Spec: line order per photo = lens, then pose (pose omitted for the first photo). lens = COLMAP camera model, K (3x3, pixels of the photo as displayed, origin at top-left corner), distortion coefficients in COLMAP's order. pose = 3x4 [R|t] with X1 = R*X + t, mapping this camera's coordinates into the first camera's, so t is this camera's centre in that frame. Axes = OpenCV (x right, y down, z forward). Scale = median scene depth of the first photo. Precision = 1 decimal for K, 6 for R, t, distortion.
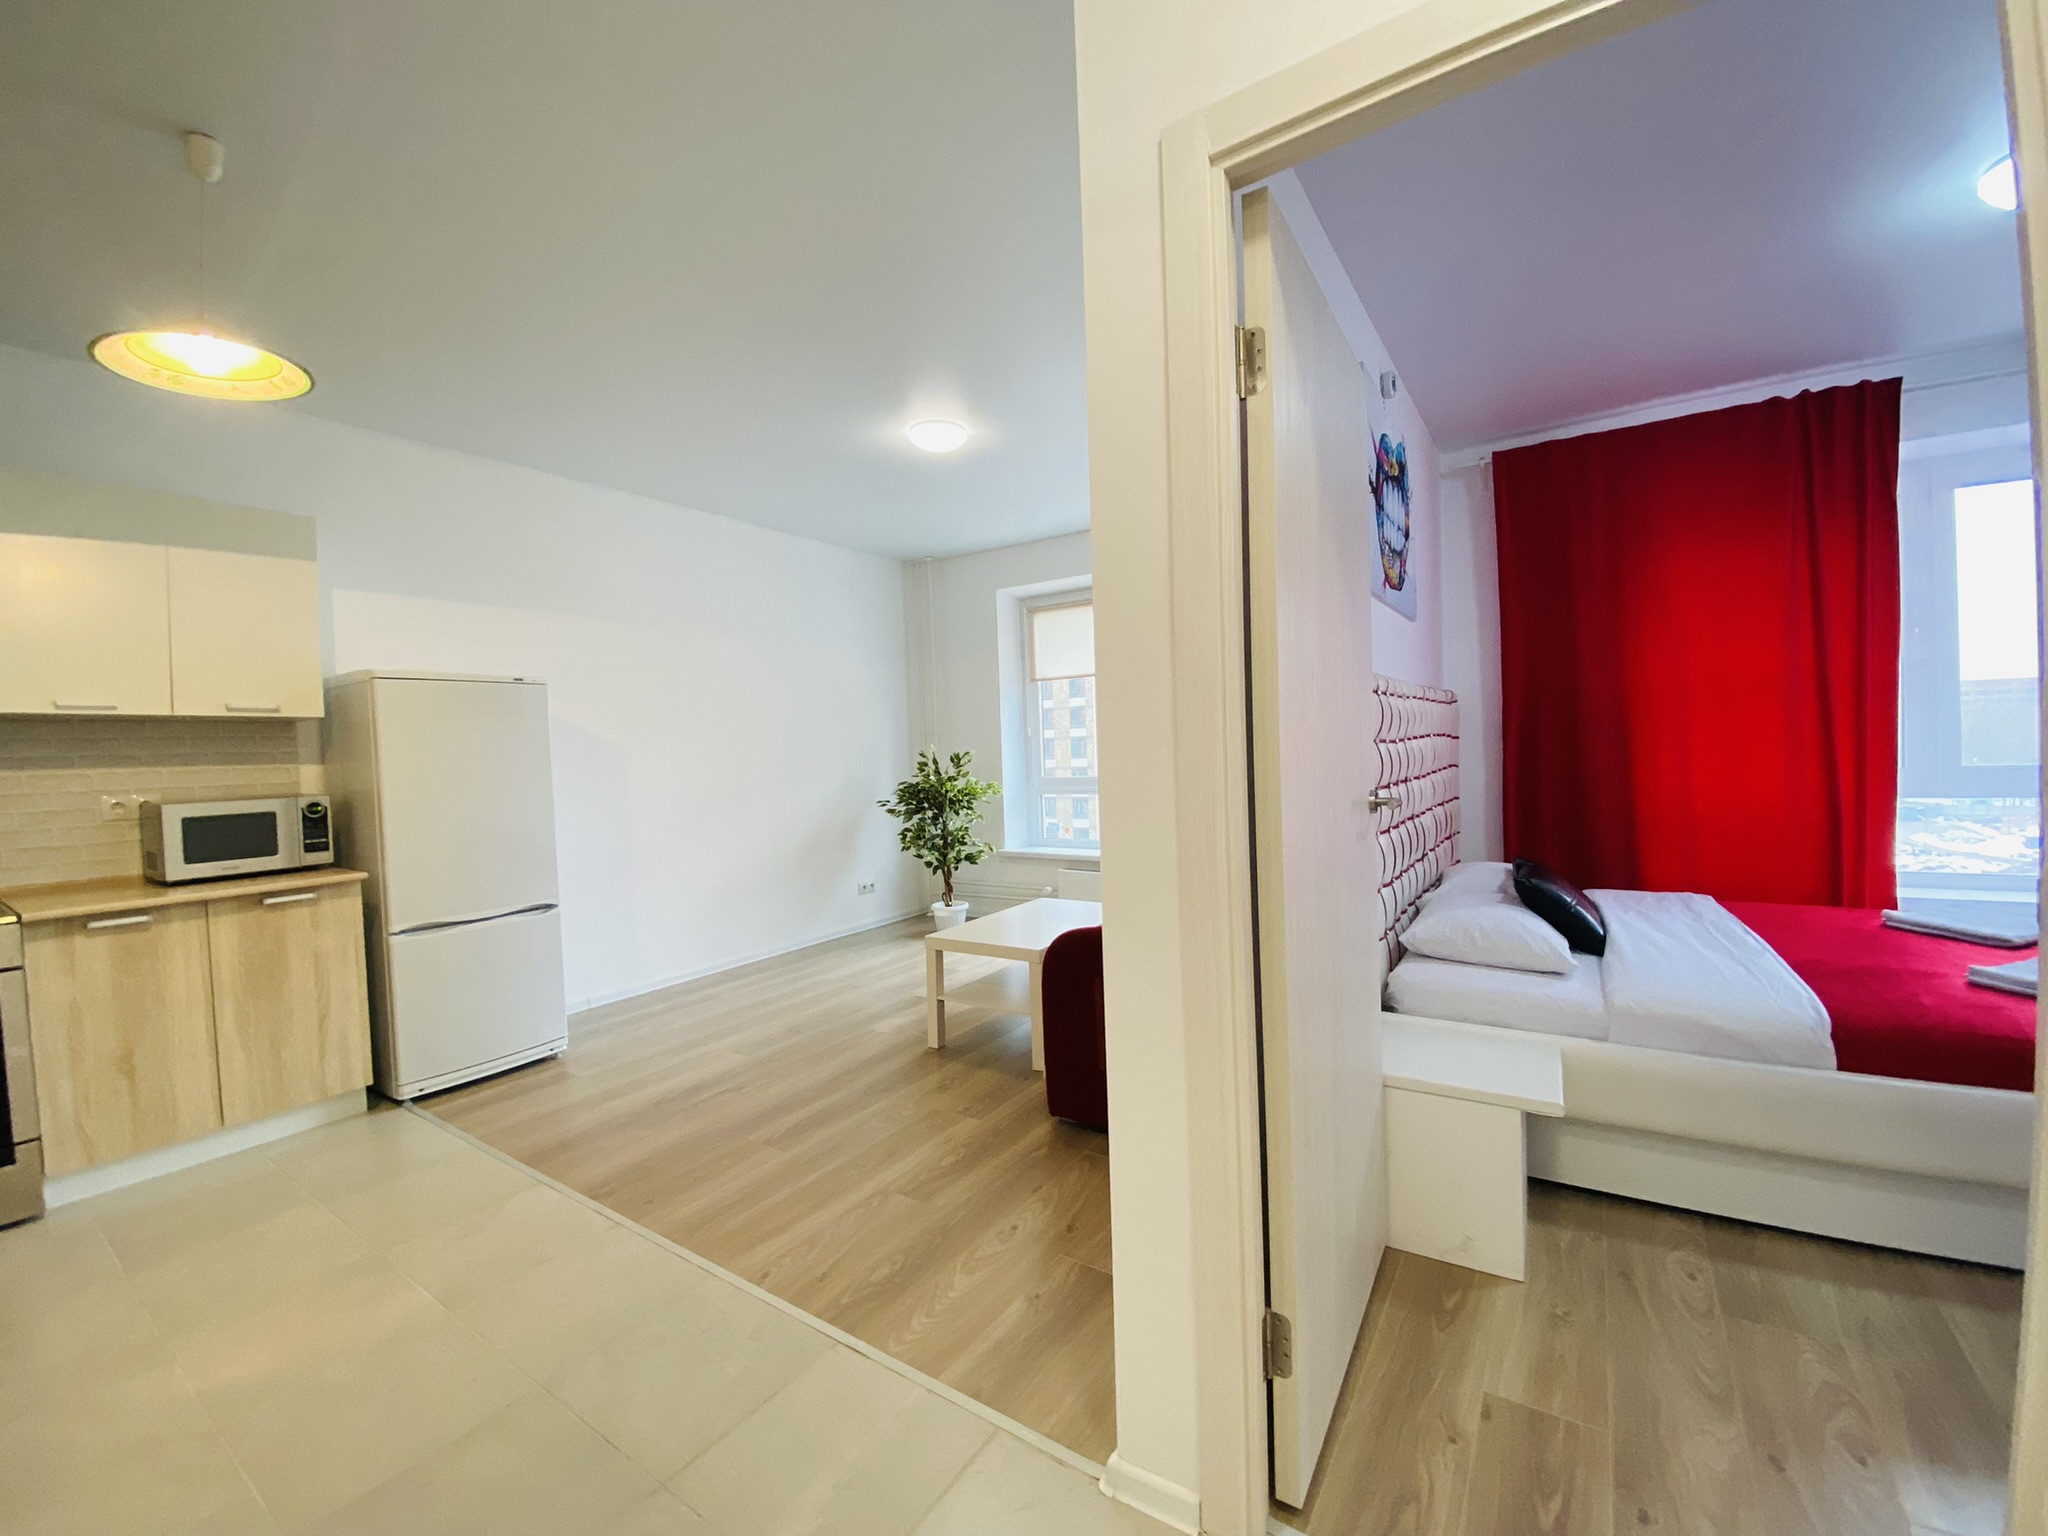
lens RADIAL K [[827.1, 0, 1005.9], [0, 827.1, 763.9], [0, 0, 1]] dist [-0.001375, -0.011419]
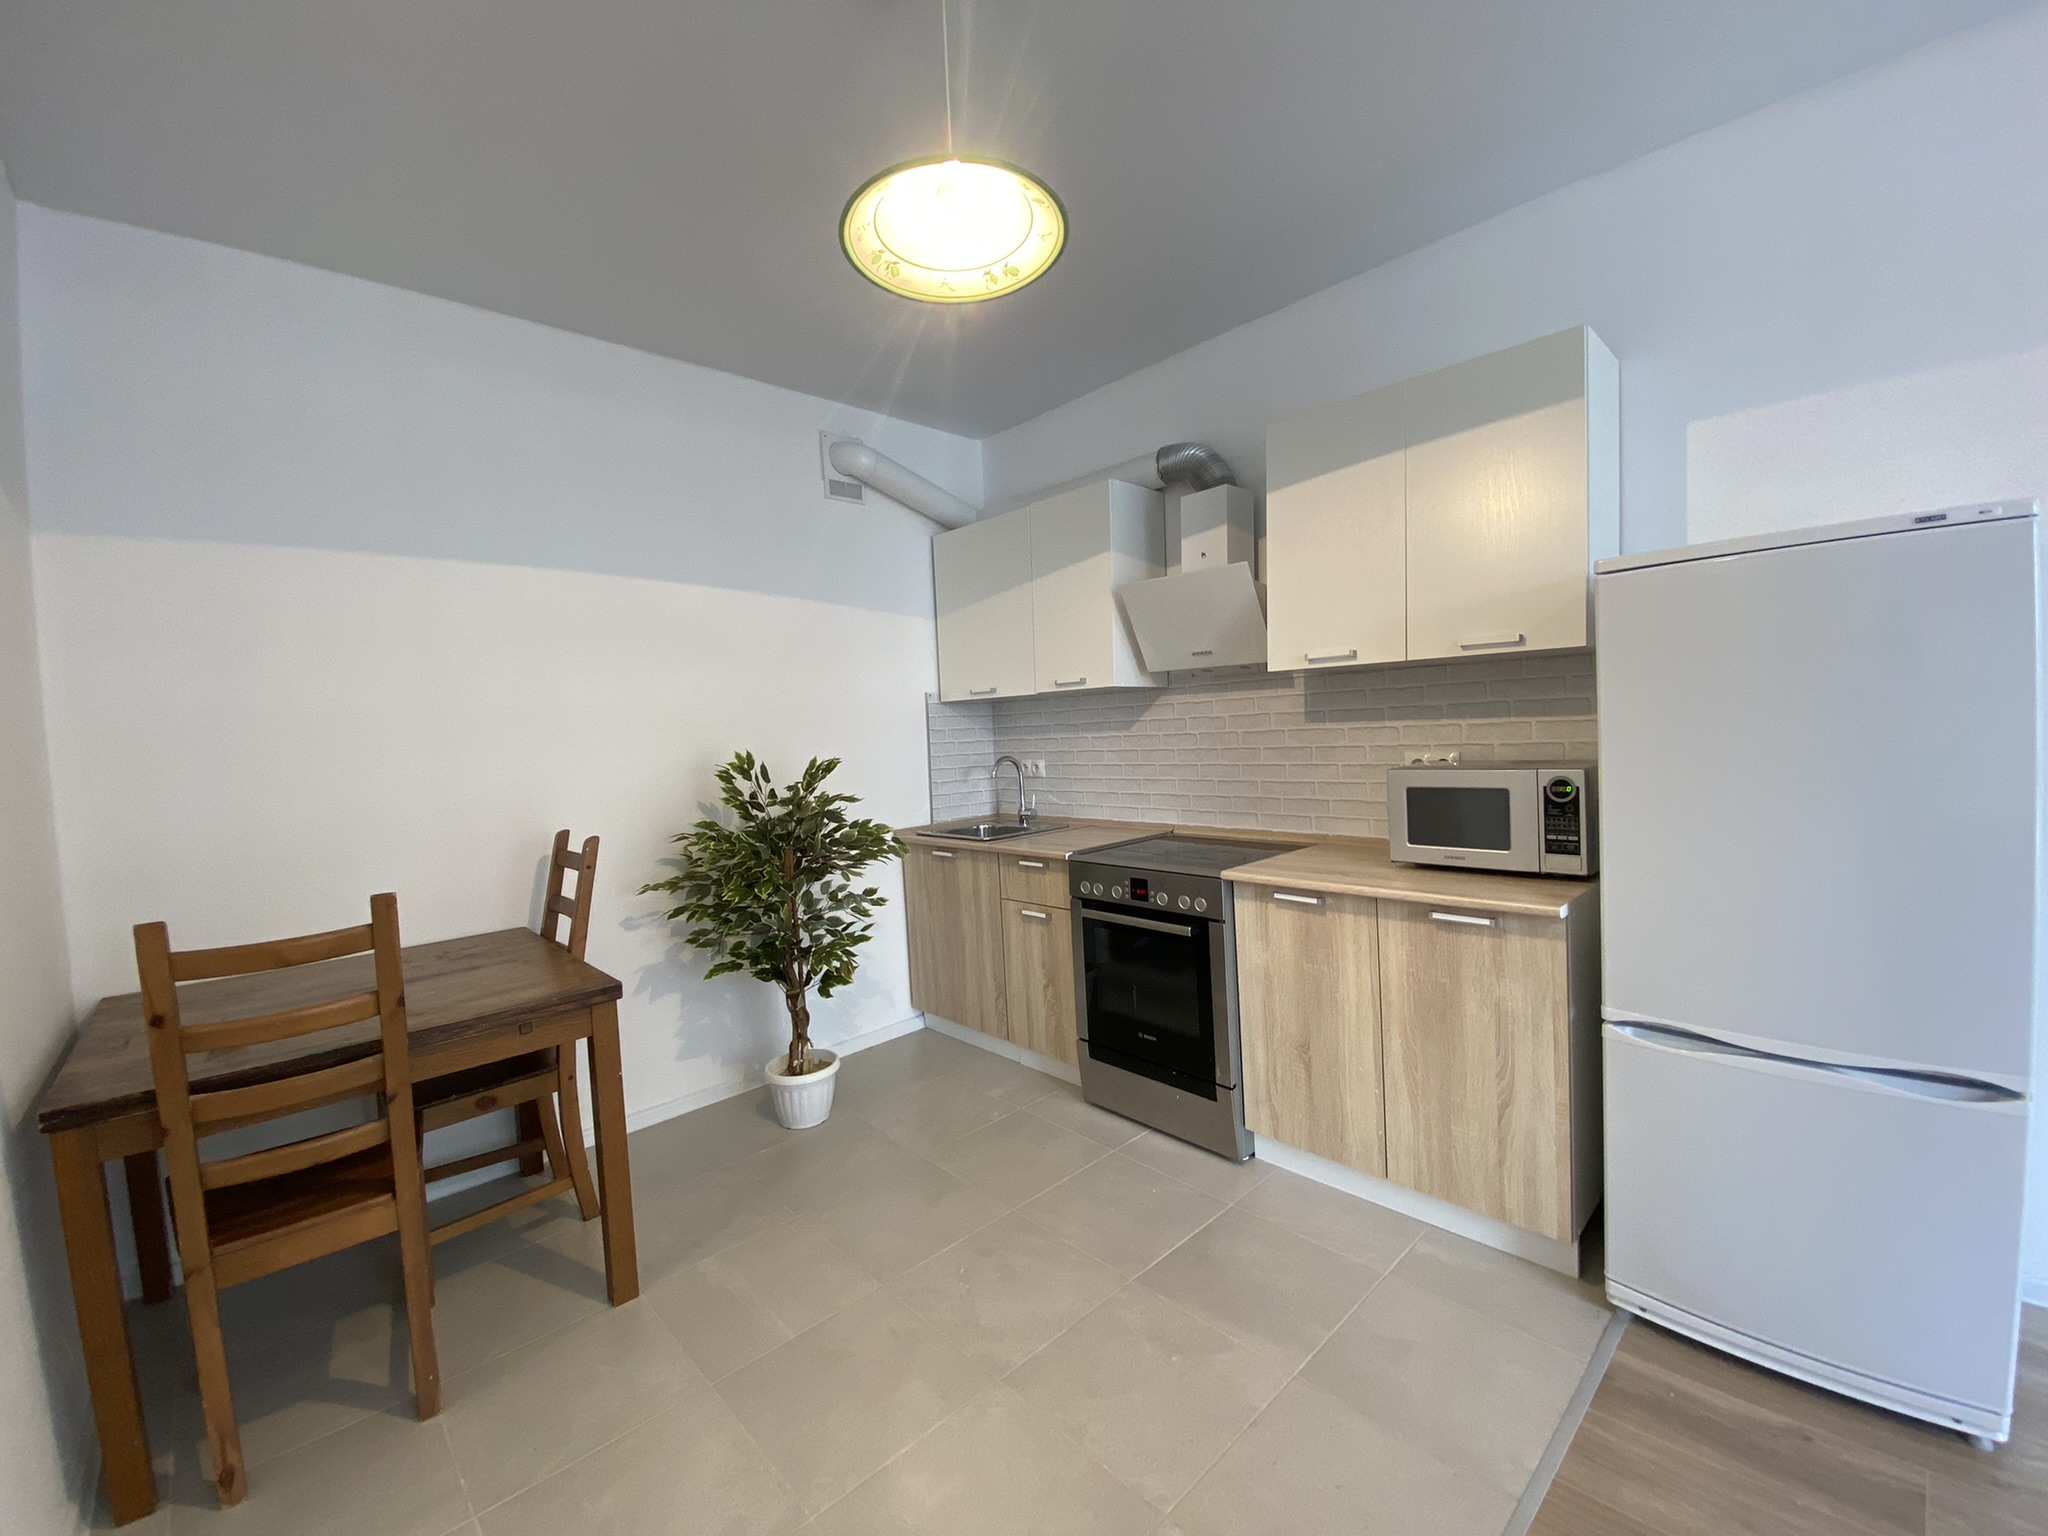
lens RADIAL K [[827.1, 0, 1005.9], [0, 827.1, 763.9], [0, 0, 1]] dist [-0.001375, -0.011419]
pose [[-0.226399, 0.089984, -0.969869, -0.115618], [0.039598, 0.995751, 0.083142, -0.040000], [0.973229, -0.019582, -0.229000, 0.774116]]
